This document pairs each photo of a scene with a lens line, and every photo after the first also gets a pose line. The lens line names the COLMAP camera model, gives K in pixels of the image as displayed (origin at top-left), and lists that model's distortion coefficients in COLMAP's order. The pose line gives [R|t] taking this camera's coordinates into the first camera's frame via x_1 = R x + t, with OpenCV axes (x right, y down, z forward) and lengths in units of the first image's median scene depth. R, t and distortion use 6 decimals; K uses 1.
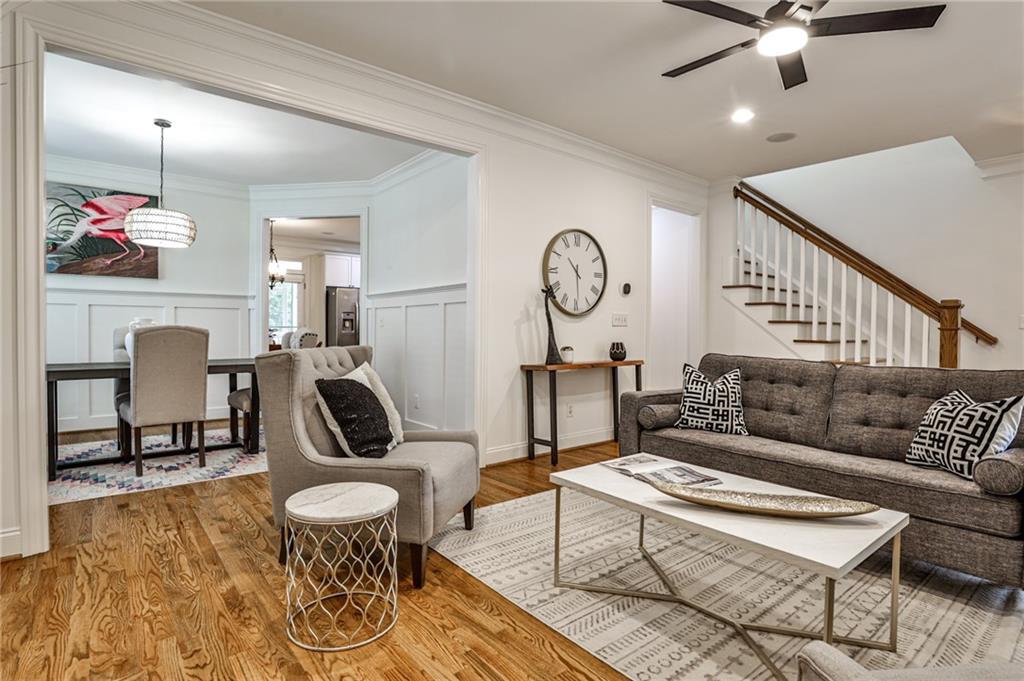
lens RADIAL K [[522.7, 0, 514.6], [0, 522.7, 335.3], [0, 0, 1]] dist [-0.020985, -0.000006]
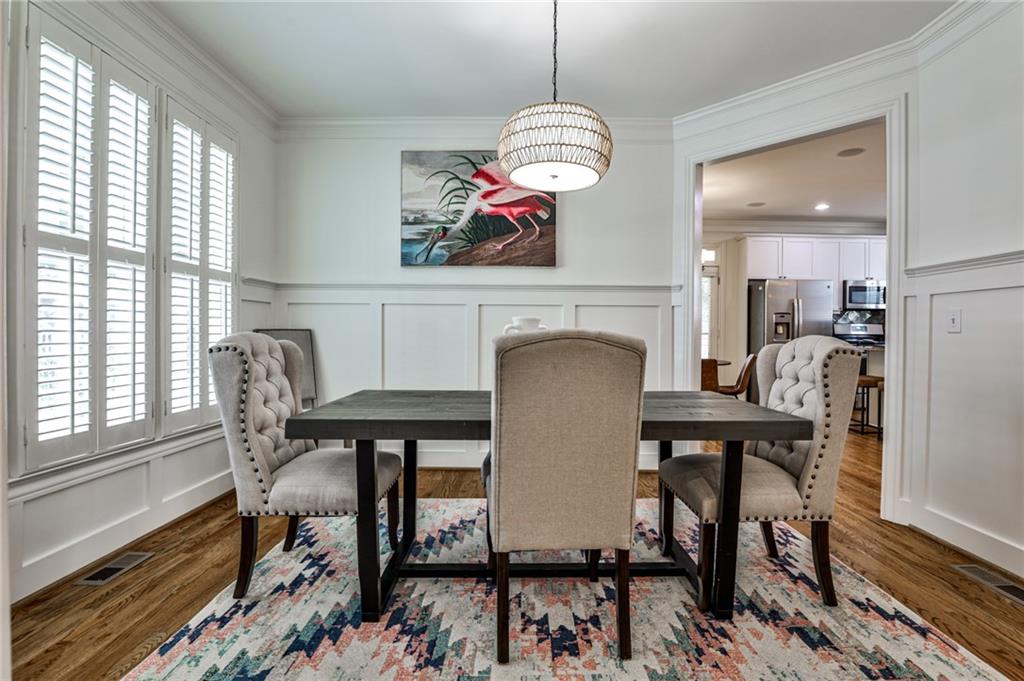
lens RADIAL K [[568.5, 0, 514.0], [0, 568.5, 336.1], [0, 0, 1]] dist [-0.024063, 0.000188]
pose [[0.772767, 0.001576, -0.634688, -0.251995], [-0.009152, 0.999921, -0.008660, -0.005790], [0.634624, 0.012501, 0.772720, 0.383912]]
